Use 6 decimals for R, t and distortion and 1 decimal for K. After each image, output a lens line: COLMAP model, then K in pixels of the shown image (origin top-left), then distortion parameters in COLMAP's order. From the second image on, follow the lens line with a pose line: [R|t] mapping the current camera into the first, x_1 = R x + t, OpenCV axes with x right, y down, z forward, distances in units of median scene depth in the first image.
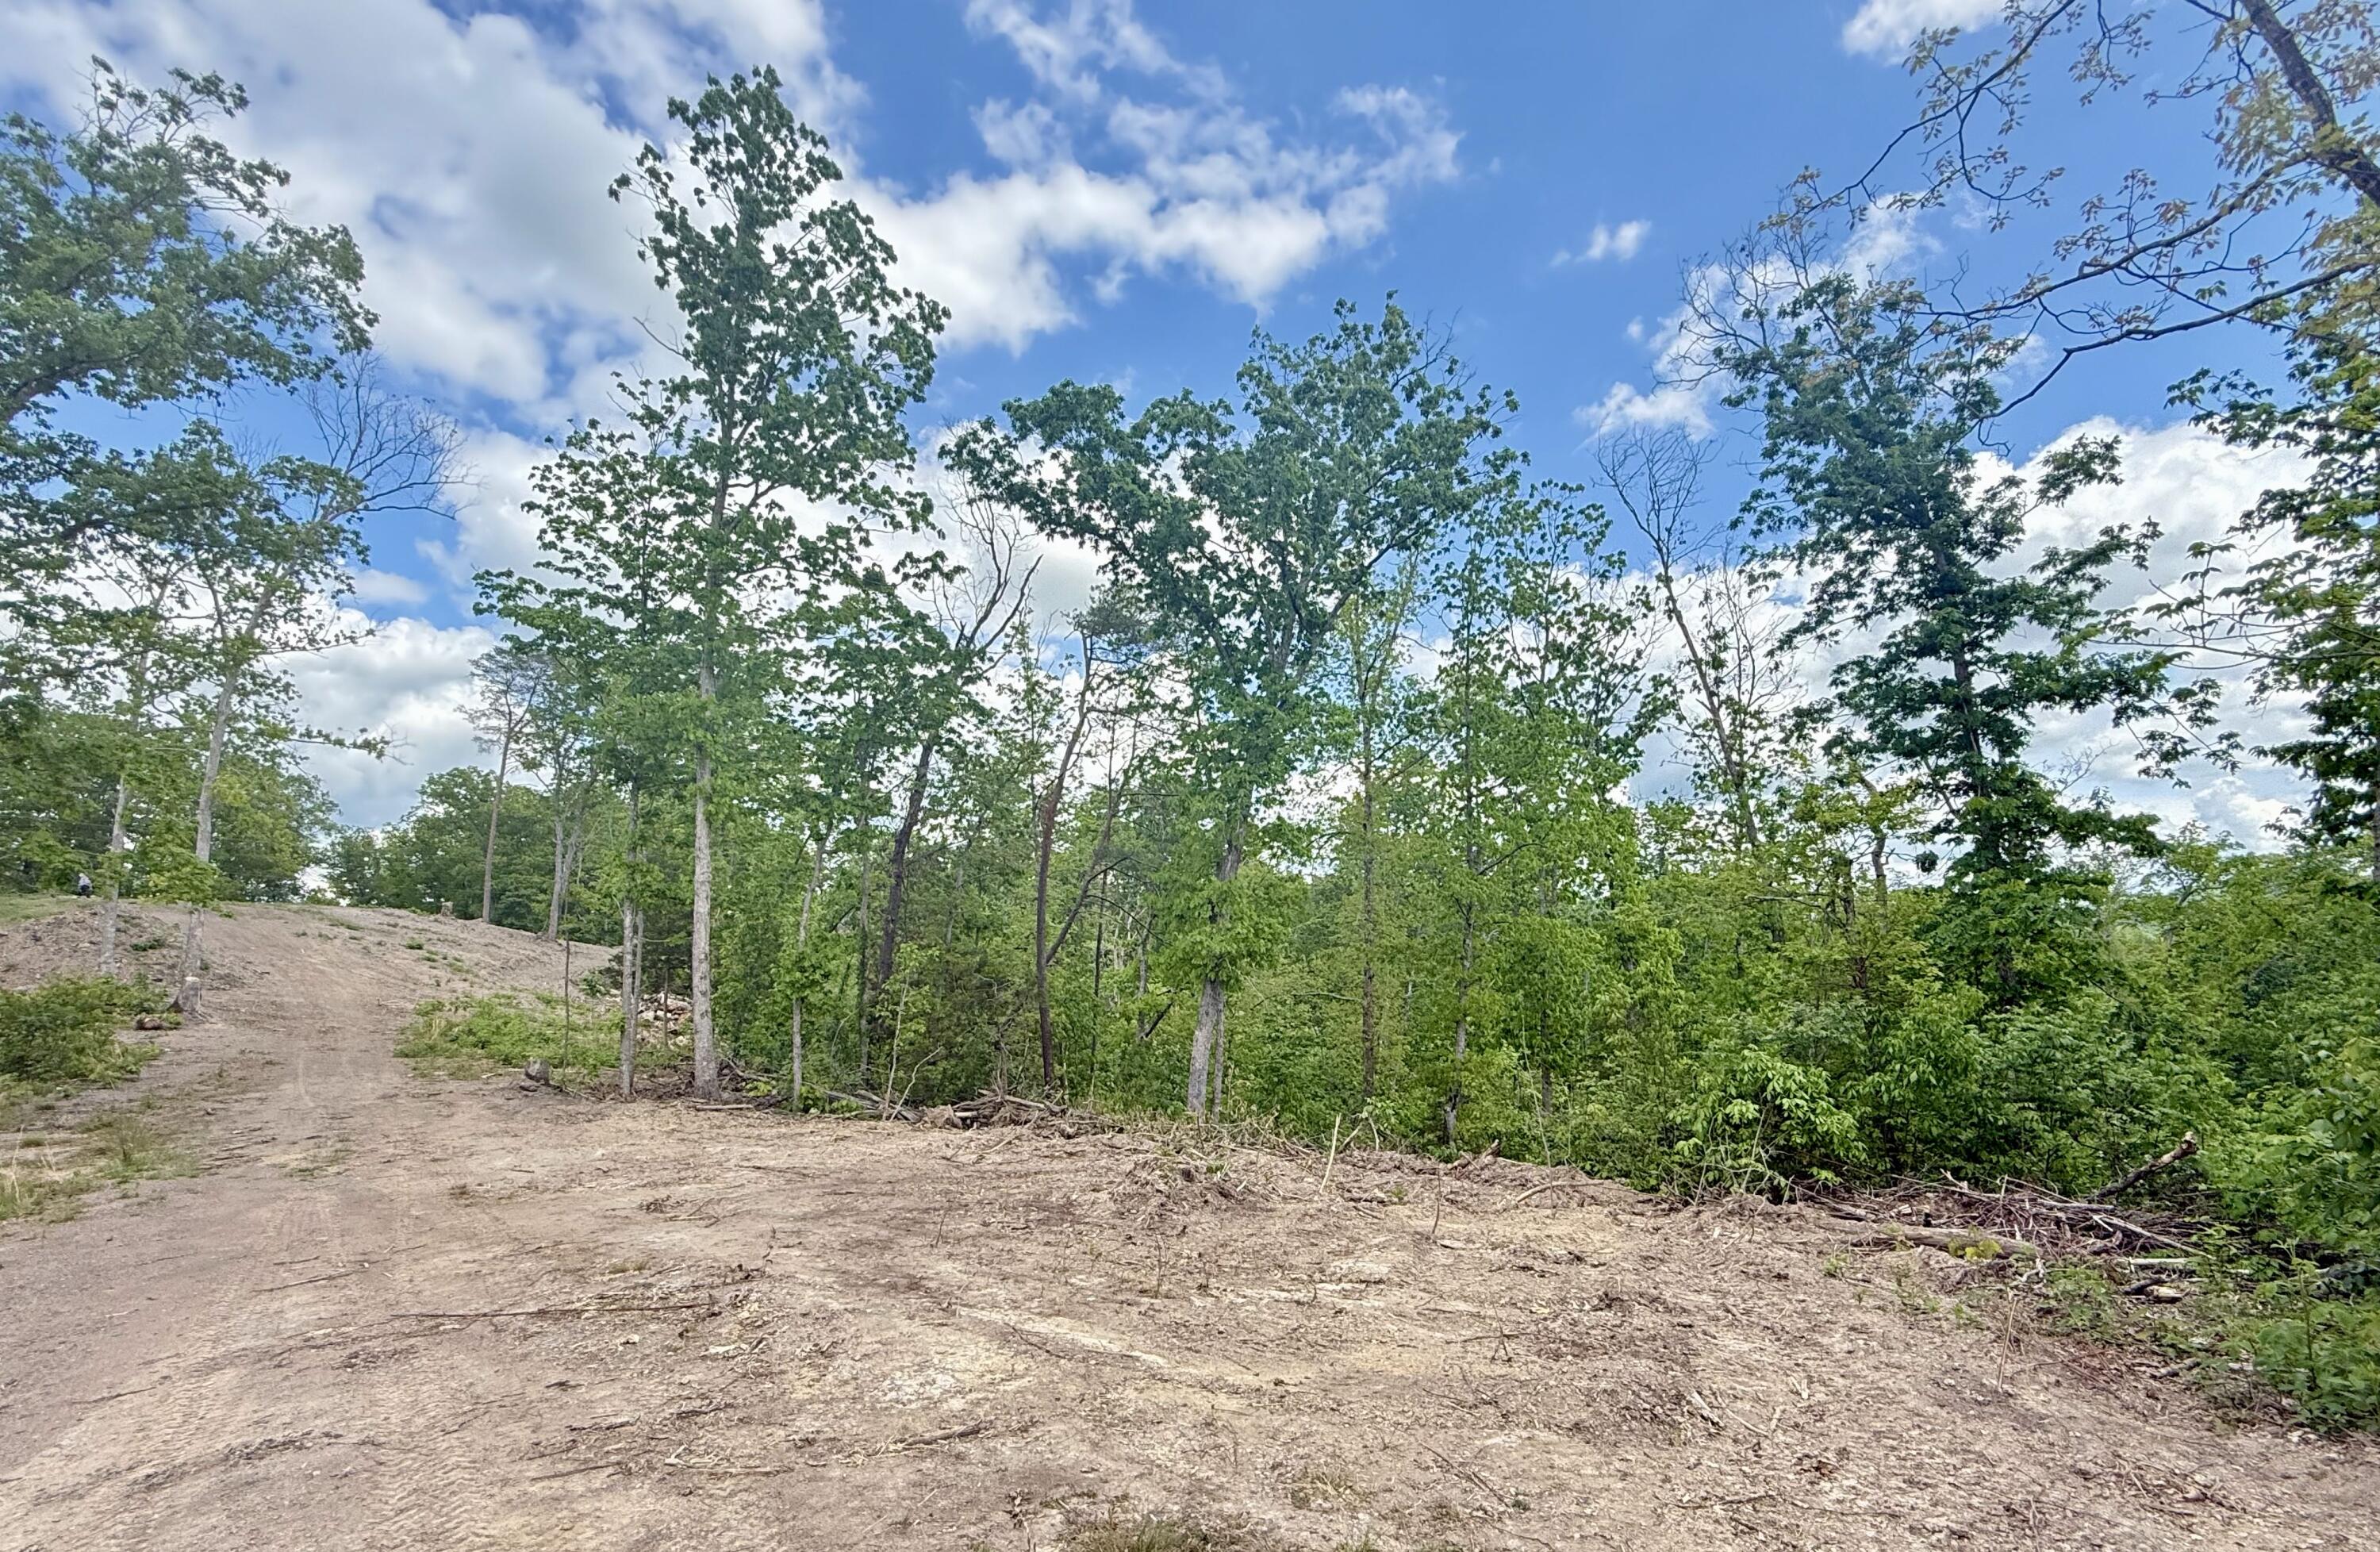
lens RADIAL K [[1123.5, 0, 1194.0], [0, 1123.5, 889.9], [0, 0, 1]] dist [0.006664, -0.000783]
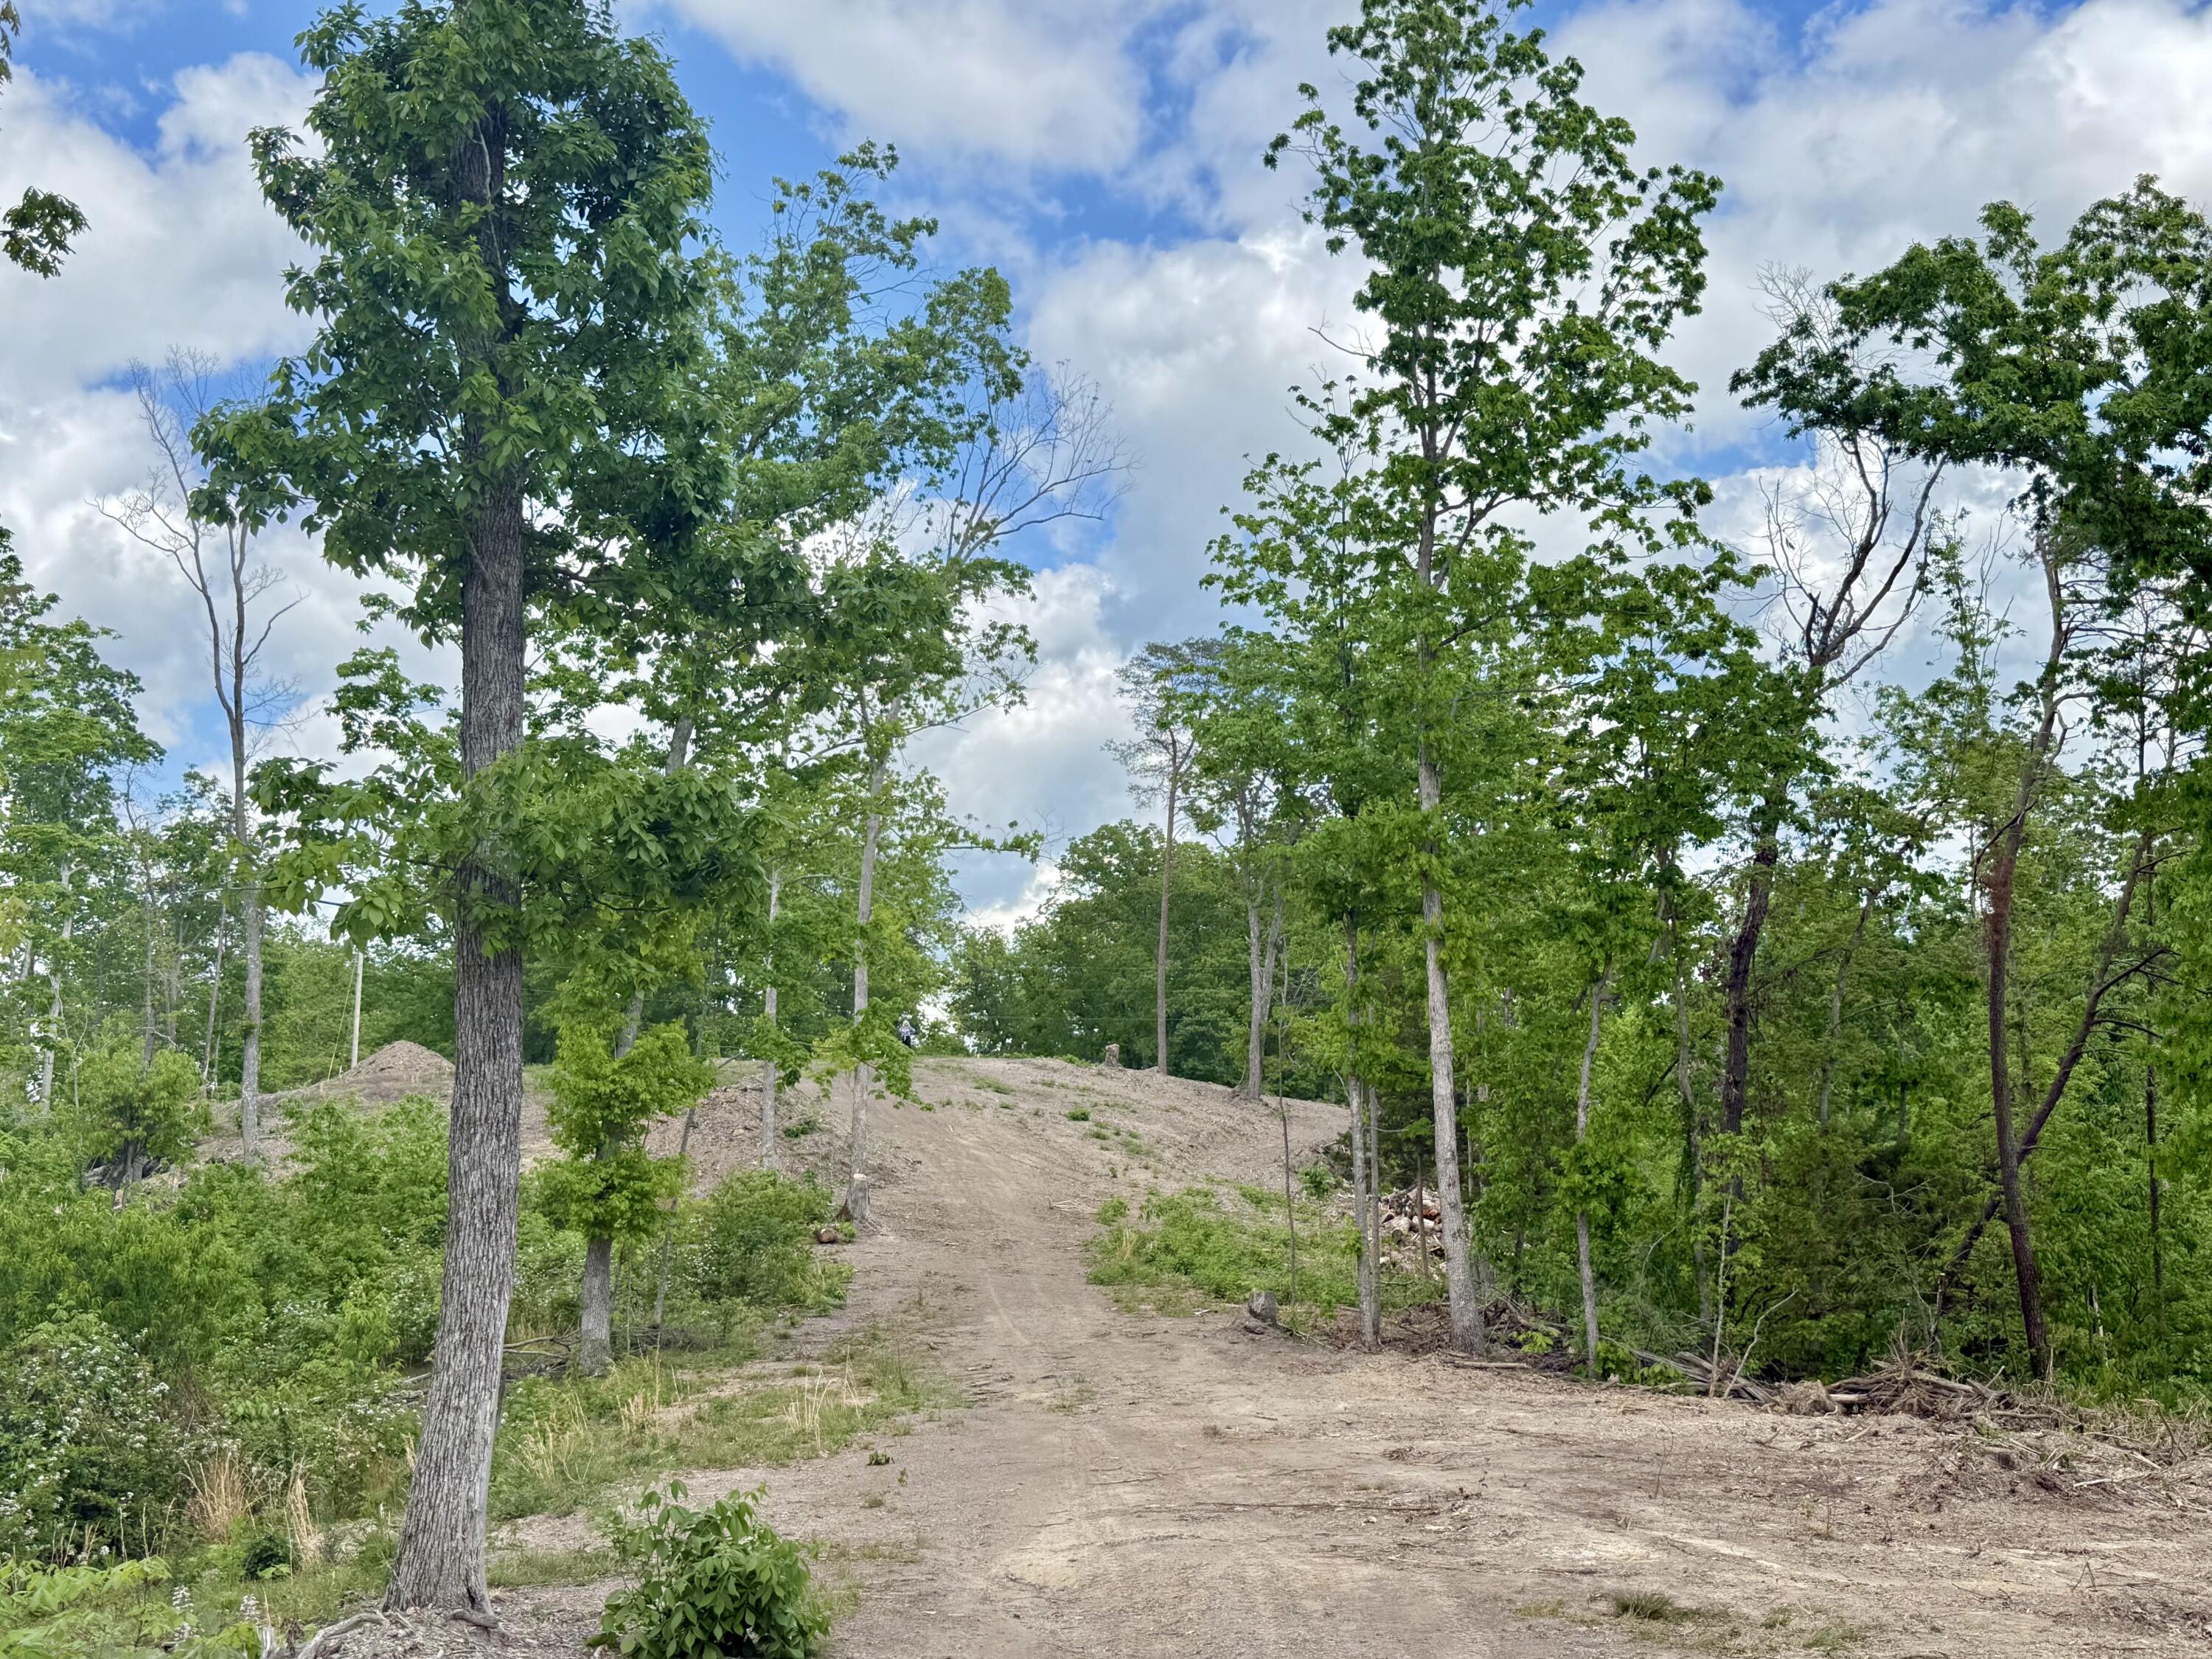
lens RADIAL K [[2320.6, 0, 1103.2], [0, 2320.6, 829.4], [0, 0, 1]] dist [0.143498, 0.000000]
pose [[0.836843, -0.088133, -0.540302, 0.189030], [0.060126, 0.995782, -0.069304, -0.052005], [0.544131, 0.025510, 0.838613, -0.355061]]
